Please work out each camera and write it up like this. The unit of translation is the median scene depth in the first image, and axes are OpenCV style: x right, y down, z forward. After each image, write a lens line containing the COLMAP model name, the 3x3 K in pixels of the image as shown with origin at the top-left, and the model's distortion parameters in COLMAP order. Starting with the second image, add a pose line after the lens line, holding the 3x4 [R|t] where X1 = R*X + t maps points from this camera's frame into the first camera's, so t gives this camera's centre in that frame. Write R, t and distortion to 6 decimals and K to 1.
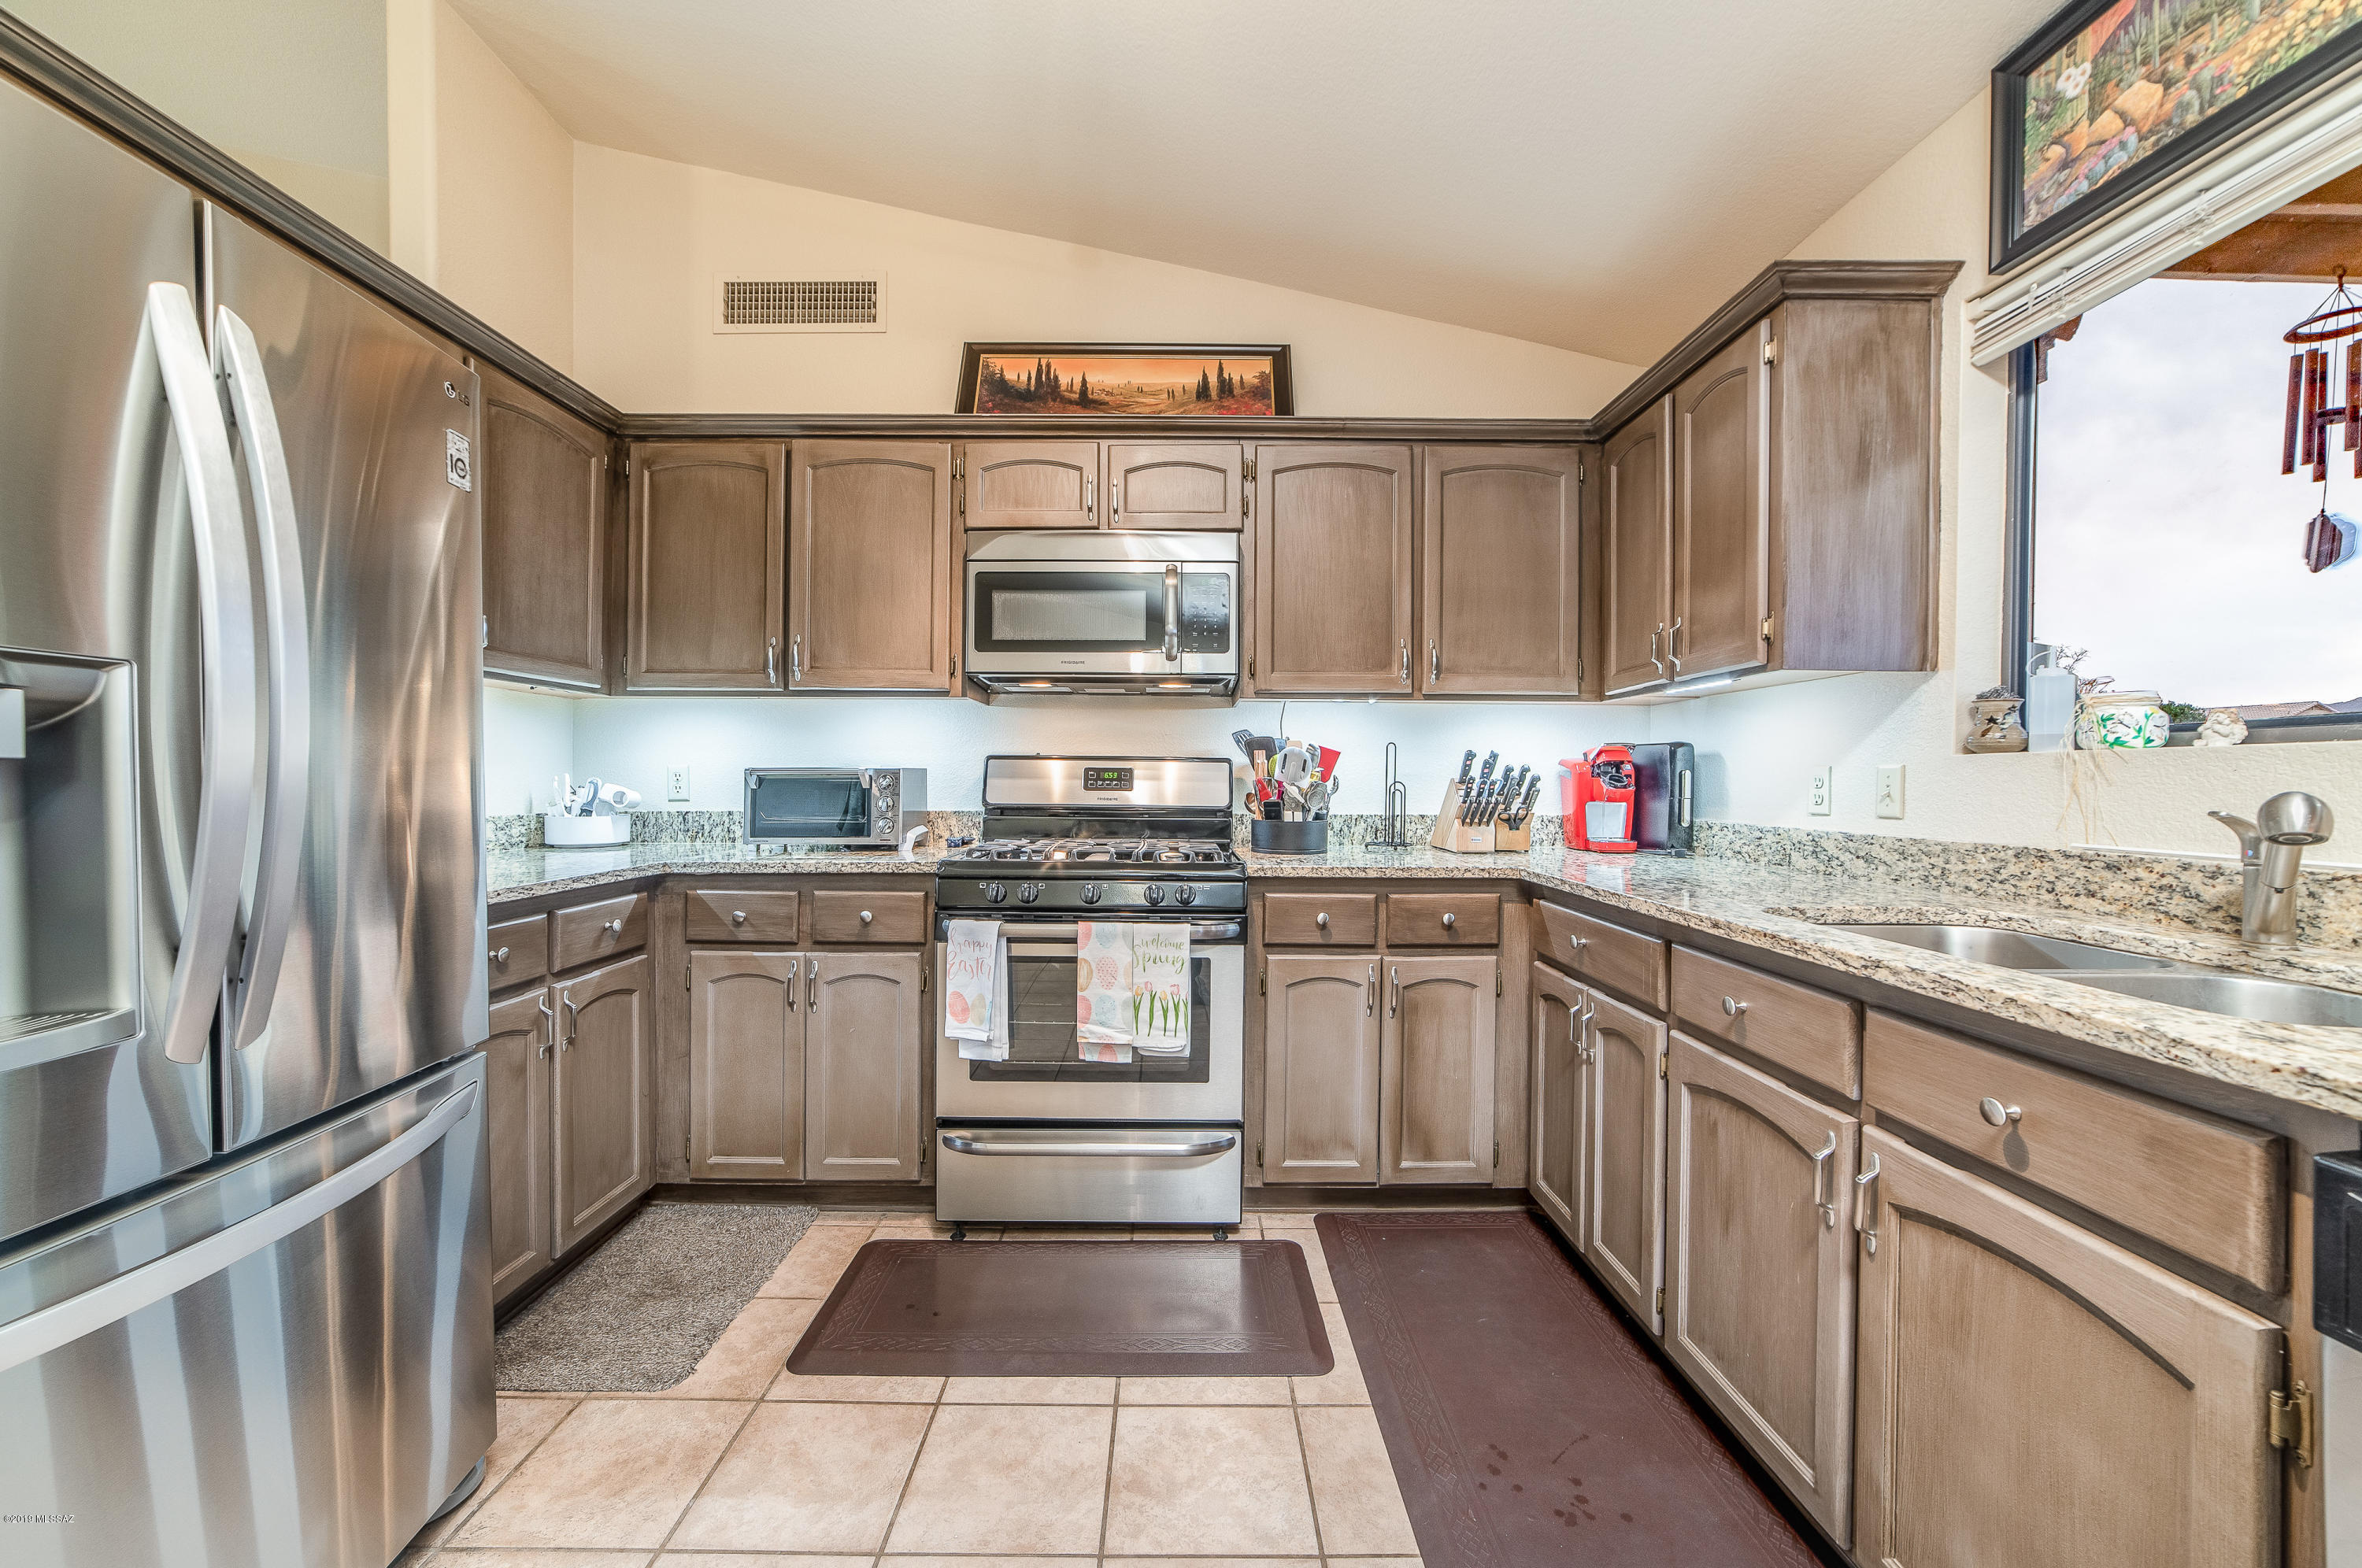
lens RADIAL K [[923.1, 0, 1174.7], [0, 923.1, 787.0], [0, 0, 1]] dist [-0.011849, 0.003151]
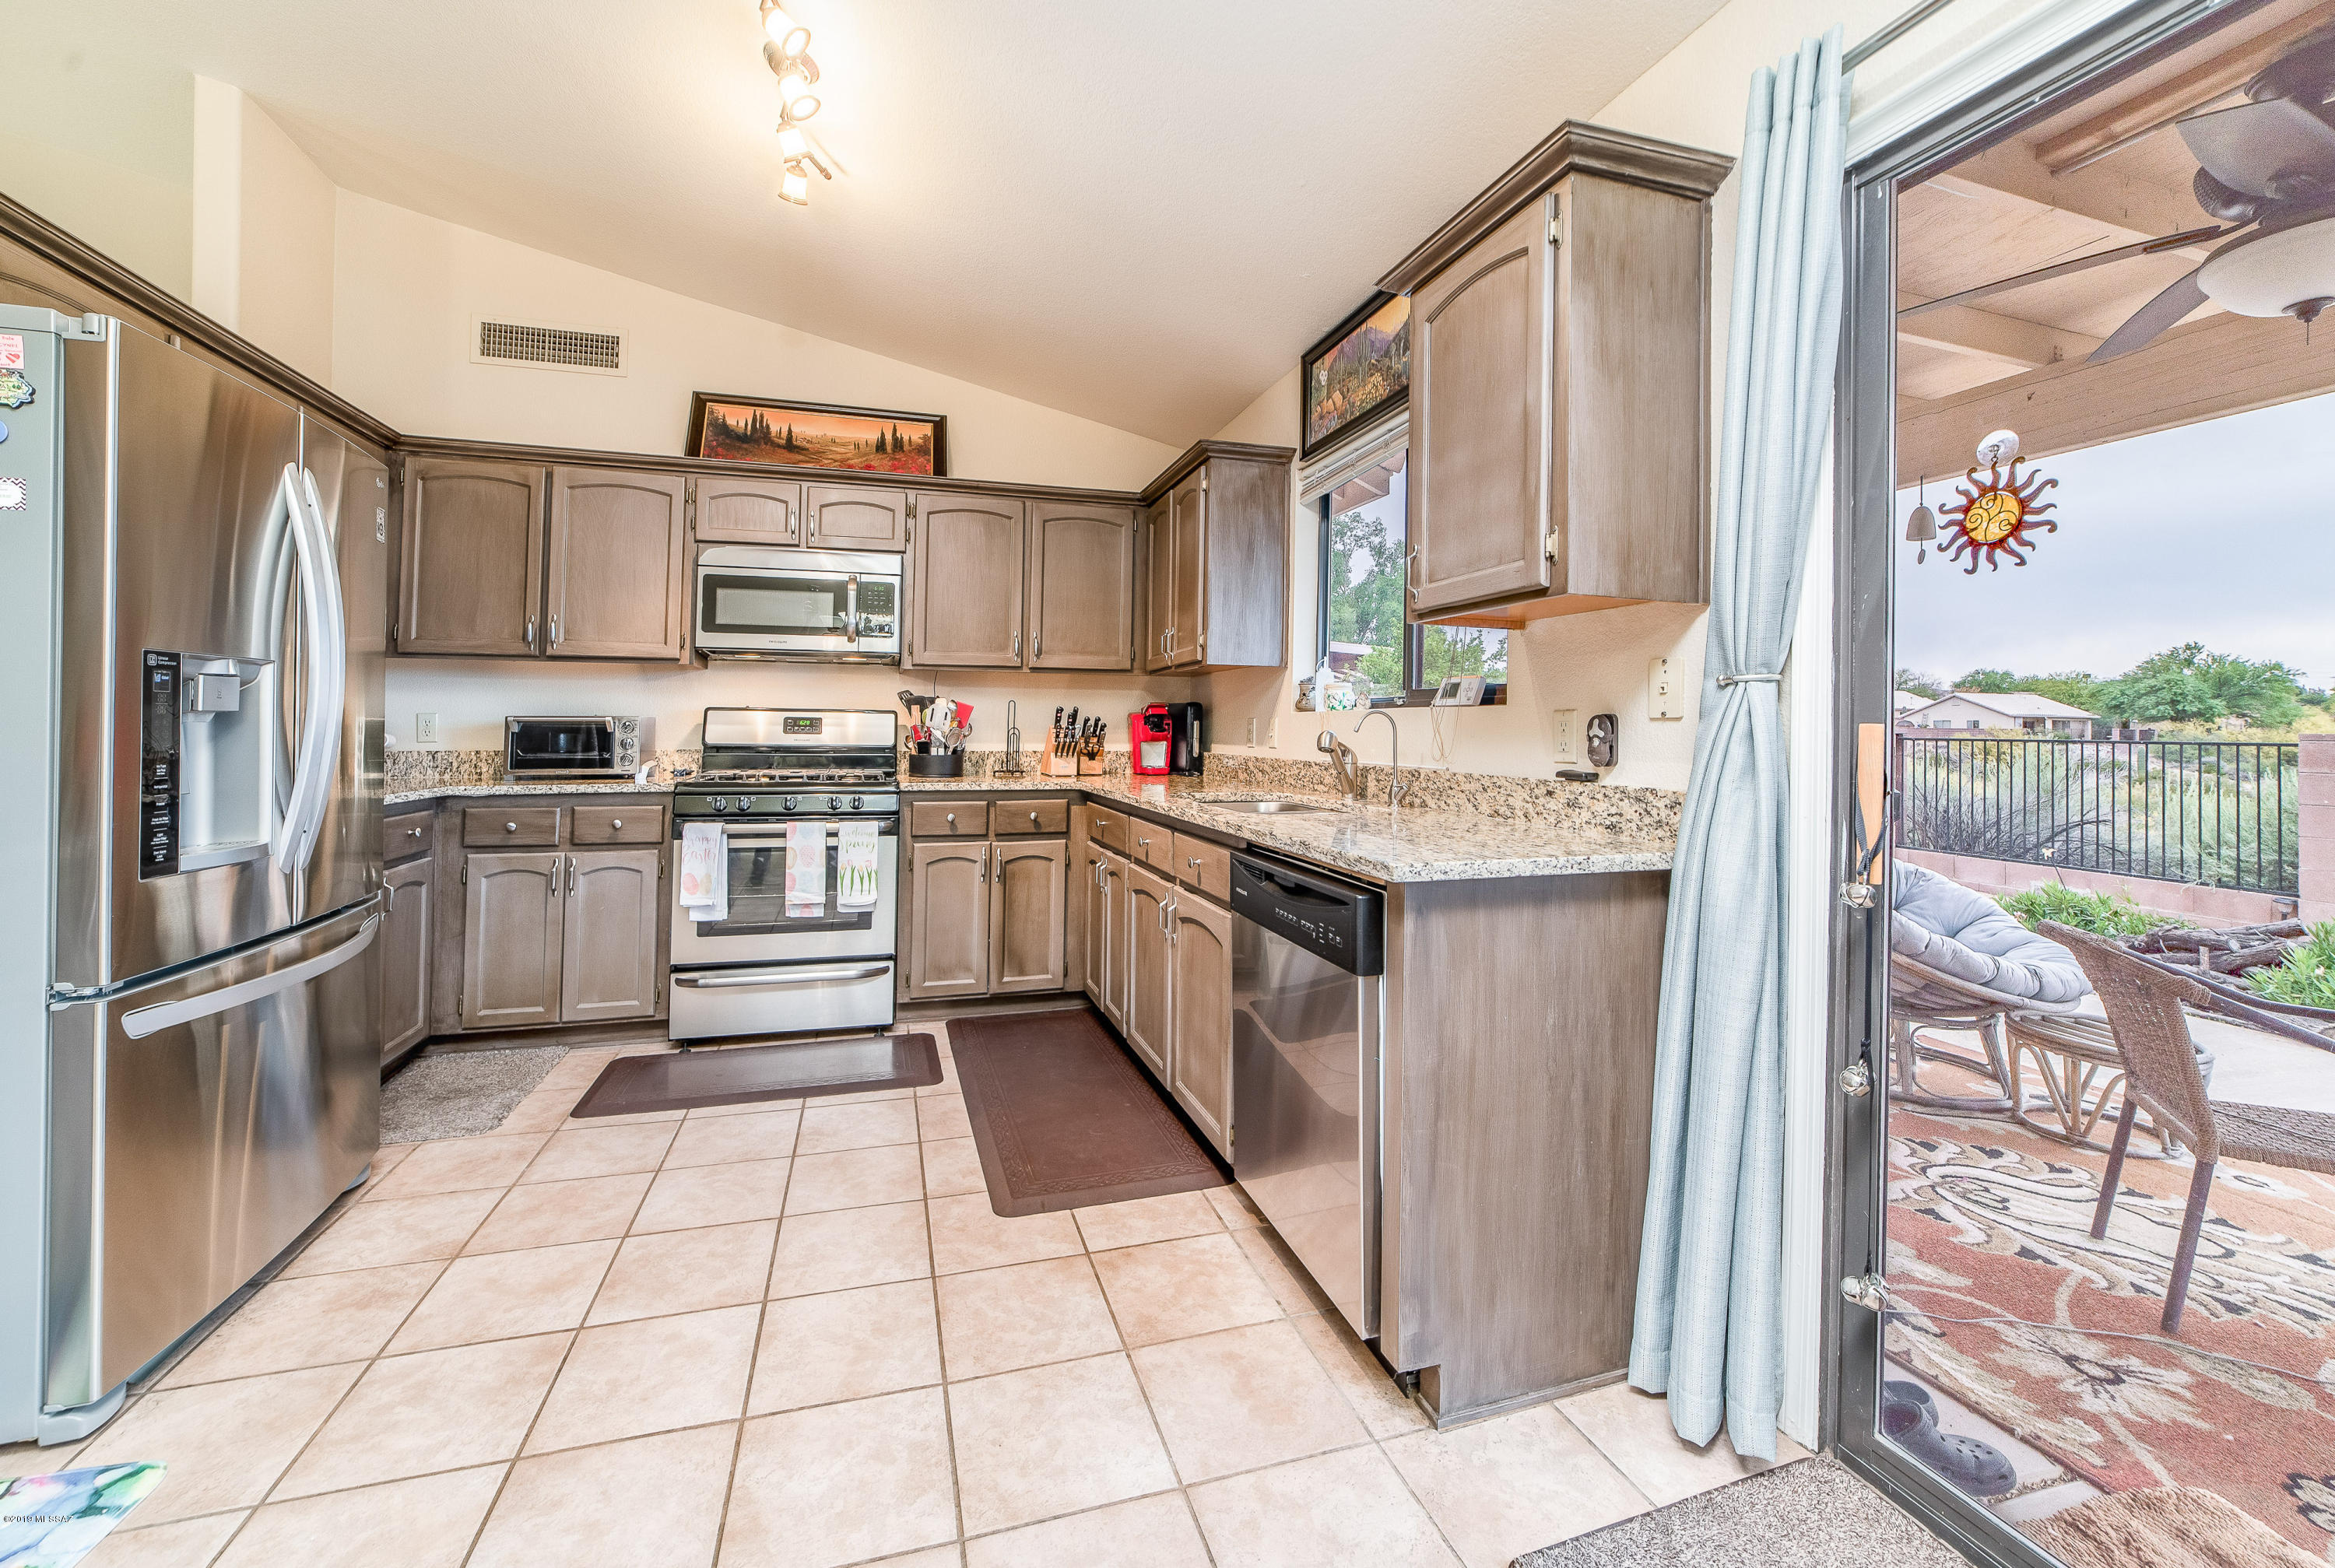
lens RADIAL K [[905.9, 0, 1131.2], [0, 905.9, 685.9], [0, 0, 1]] dist [-0.006314, 0.001501]
pose [[0.961040, 0.014489, 0.276028, 0.028992], [0.000862, 0.998463, -0.055412, 0.008894], [-0.276406, 0.053492, 0.959551, -0.514089]]
